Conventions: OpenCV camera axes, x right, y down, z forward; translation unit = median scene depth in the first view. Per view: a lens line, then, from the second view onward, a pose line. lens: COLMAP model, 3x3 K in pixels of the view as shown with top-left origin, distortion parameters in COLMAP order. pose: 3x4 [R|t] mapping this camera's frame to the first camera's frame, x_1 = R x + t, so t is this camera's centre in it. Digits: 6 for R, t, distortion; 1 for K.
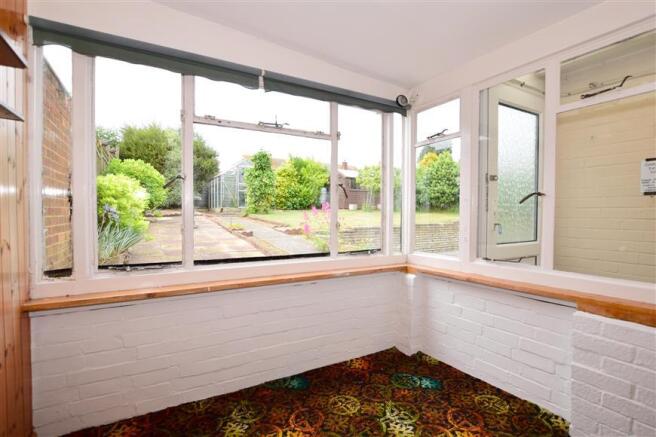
lens RADIAL K [[295.6, 0, 328.0], [0, 295.6, 218.5], [0, 0, 1]] dist [-0.000291, -0.000156]
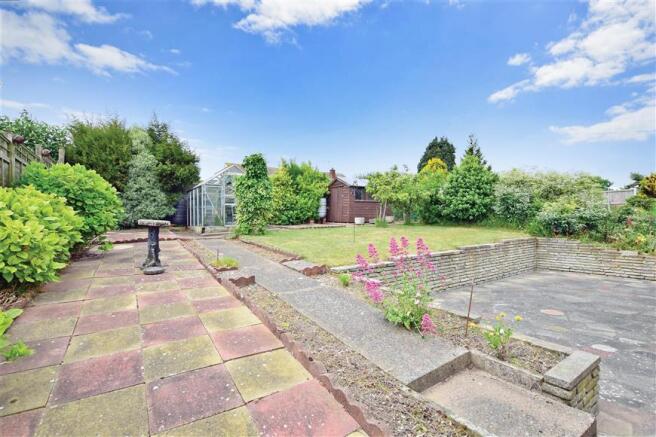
lens RADIAL K [[295.6, 0, 328.0], [0, 295.6, 218.5], [0, 0, 1]] dist [-0.000291, -0.000156]
pose [[0.998387, -0.016130, 0.054442, -0.066075], [0.017618, 0.999482, -0.026947, -0.028864], [-0.053980, 0.027863, 0.998153, 0.183713]]
